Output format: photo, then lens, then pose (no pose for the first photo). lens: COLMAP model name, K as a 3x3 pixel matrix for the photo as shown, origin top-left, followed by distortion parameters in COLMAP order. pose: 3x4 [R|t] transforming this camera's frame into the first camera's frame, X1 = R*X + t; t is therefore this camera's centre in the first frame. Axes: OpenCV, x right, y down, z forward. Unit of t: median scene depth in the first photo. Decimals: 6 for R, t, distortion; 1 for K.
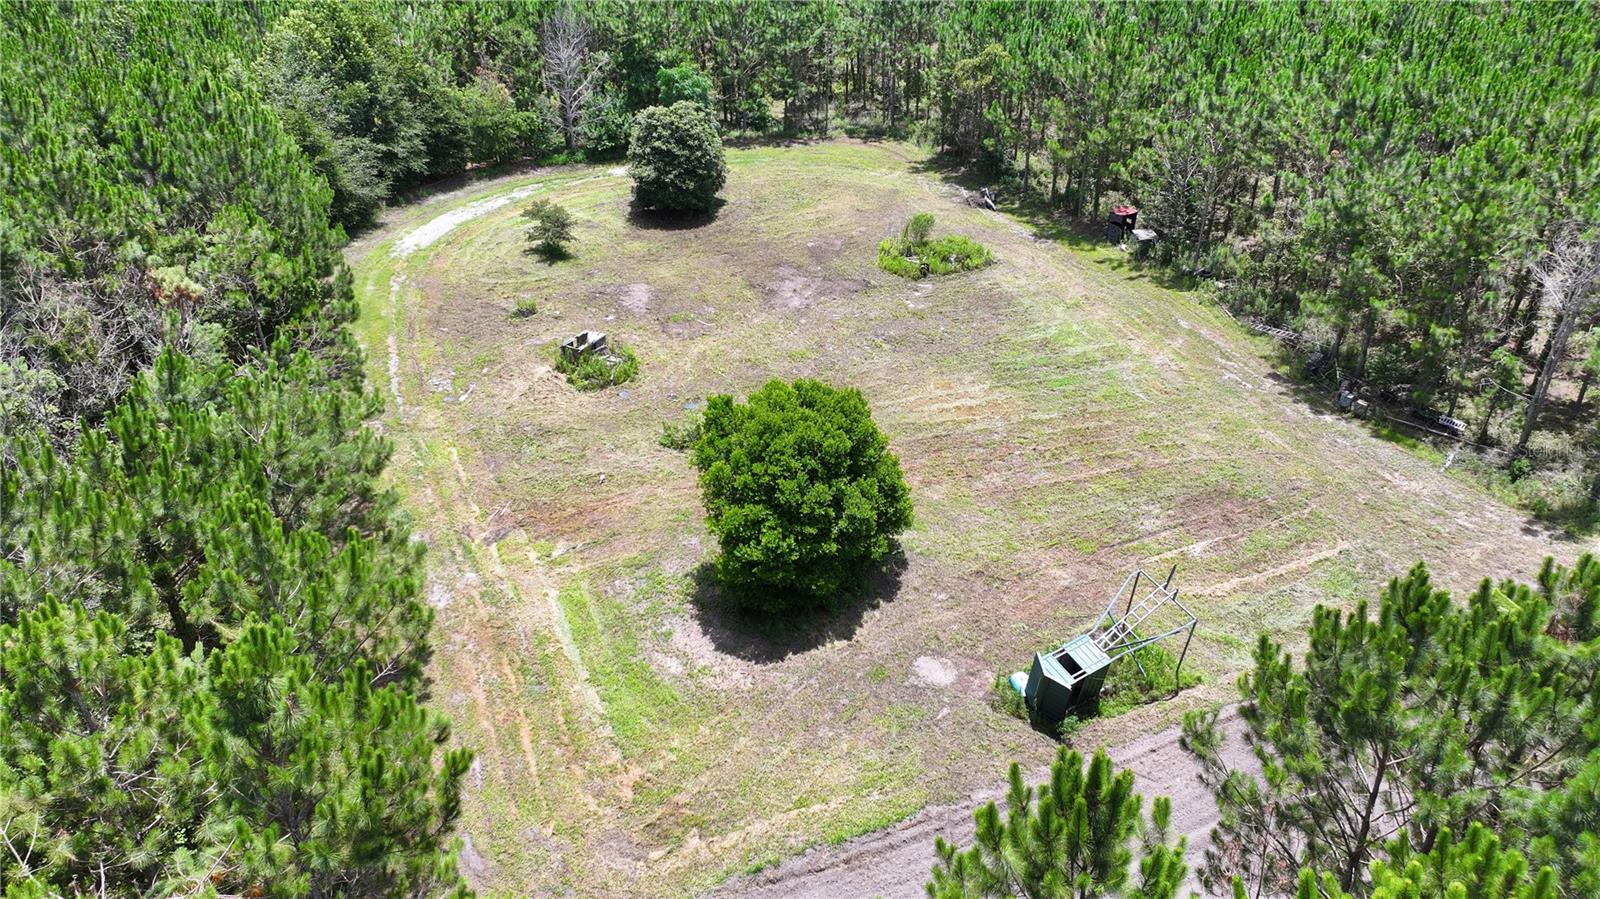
lens RADIAL K [[1106.1, 0, 800.4], [0, 1106.1, 452.9], [0, 0, 1]] dist [0.003796, -0.002326]
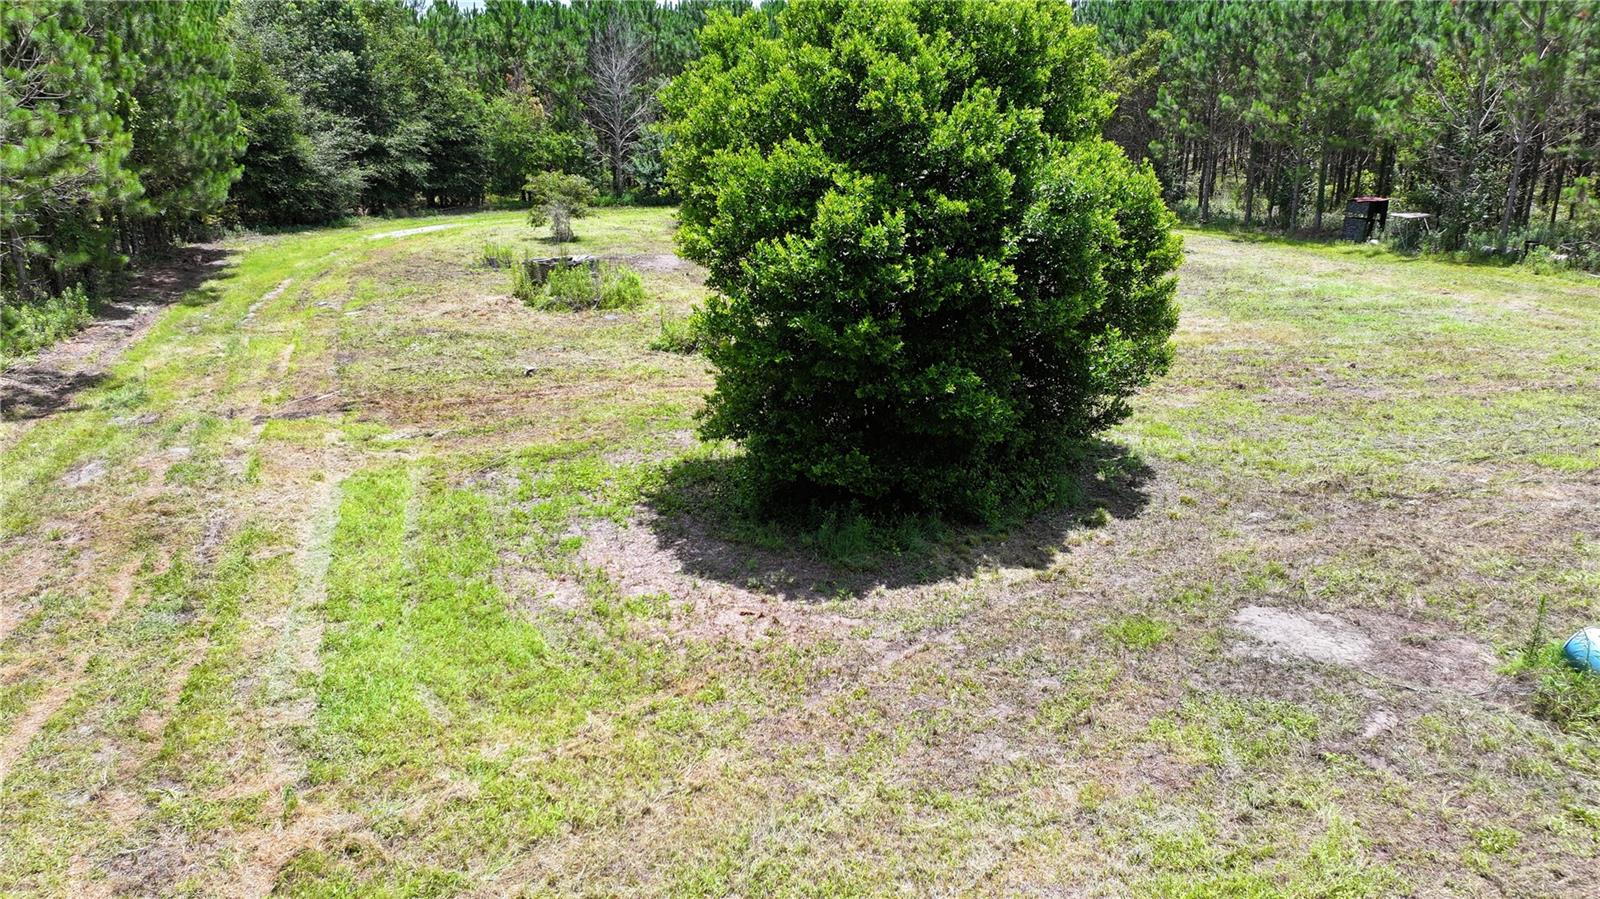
lens RADIAL K [[1106.1, 0, 804.3], [0, 1106.1, 442.0], [0, 0, 1]] dist [0.003796, -0.002326]
pose [[0.996578, 0.031137, -0.076569, -0.007999], [-0.049656, 0.966077, -0.253437, 0.229116], [0.066080, 0.256372, 0.964317, 0.629327]]
